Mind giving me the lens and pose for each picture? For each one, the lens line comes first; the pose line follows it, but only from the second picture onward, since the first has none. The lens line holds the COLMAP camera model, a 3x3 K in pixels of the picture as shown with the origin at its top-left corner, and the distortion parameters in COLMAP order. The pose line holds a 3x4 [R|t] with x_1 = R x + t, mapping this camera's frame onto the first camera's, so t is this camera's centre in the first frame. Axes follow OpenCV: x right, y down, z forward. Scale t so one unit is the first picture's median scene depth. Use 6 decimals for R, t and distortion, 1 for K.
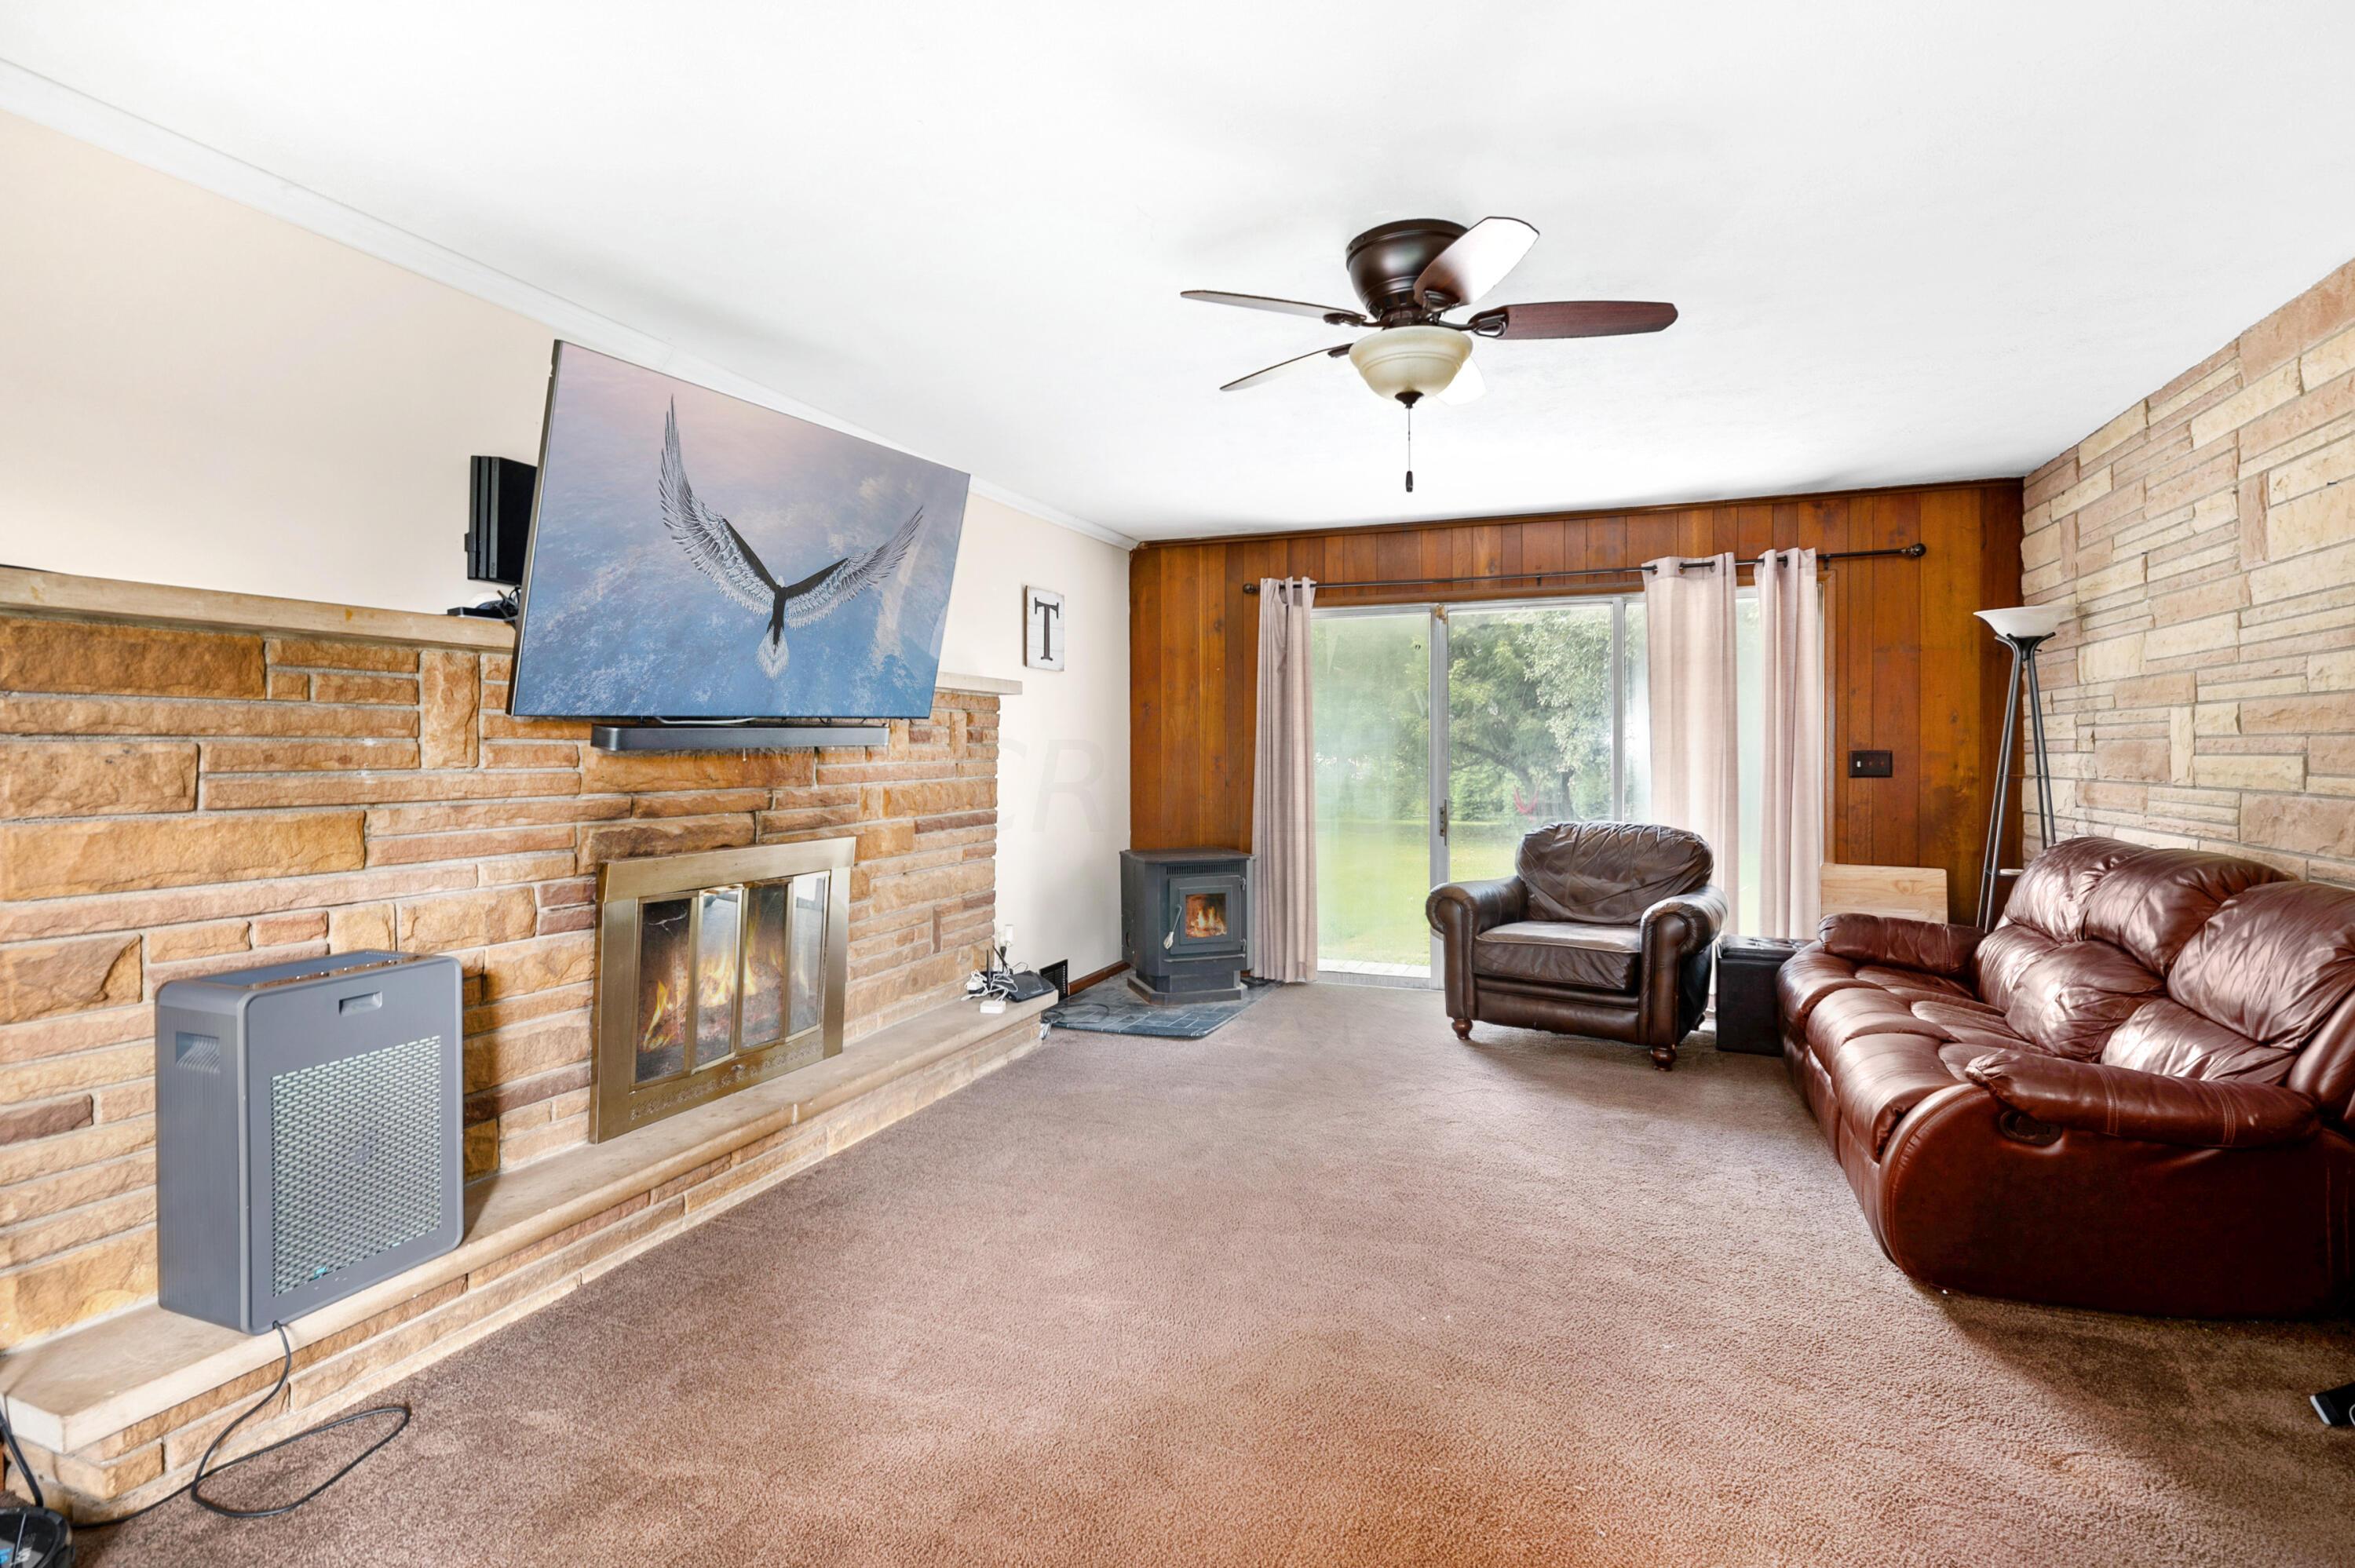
lens RADIAL K [[1142.3, 0, 1177.0], [0, 1142.3, 761.2], [0, 0, 1]] dist [-0.001906, -0.000400]
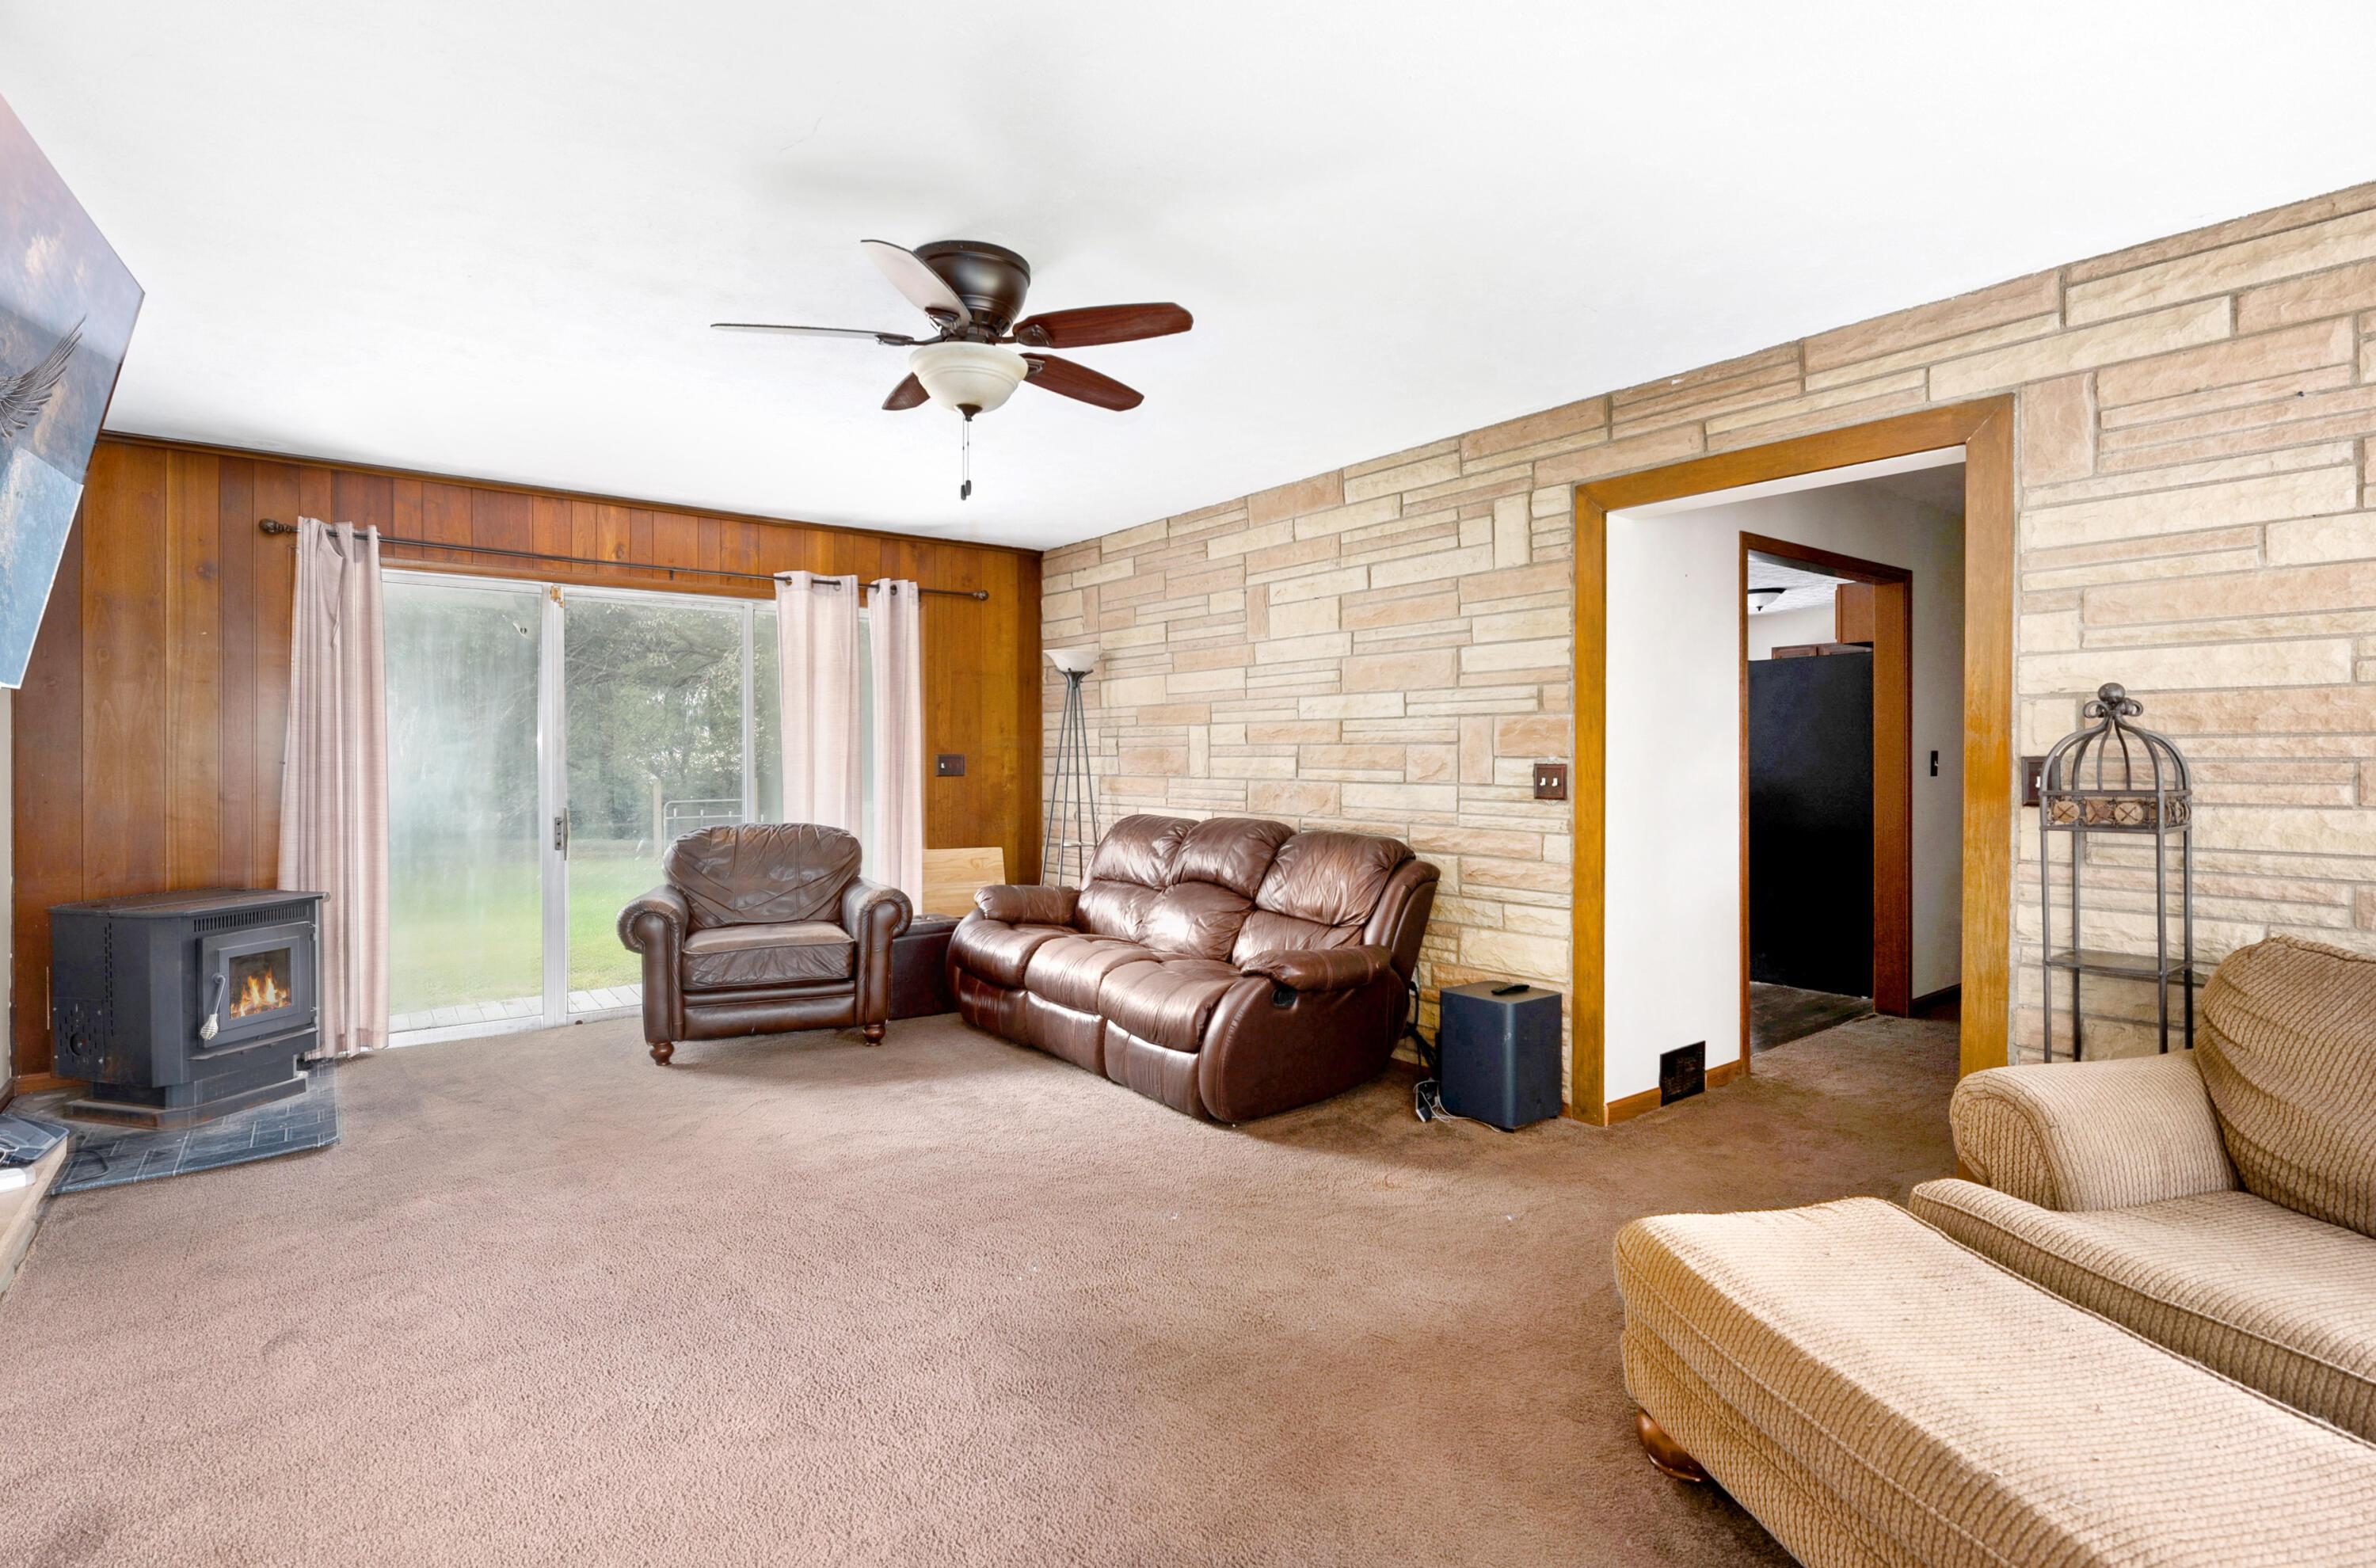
lens RADIAL K [[1146.1, 0, 1188.2], [0, 1146.1, 767.7], [0, 0, 1]] dist [0.000354, 0.000334]
pose [[0.515173, -0.004707, 0.857073, -0.382953], [0.005051, 0.999984, 0.002456, 0.003917], [-0.857071, 0.003063, 0.515189, 0.189512]]
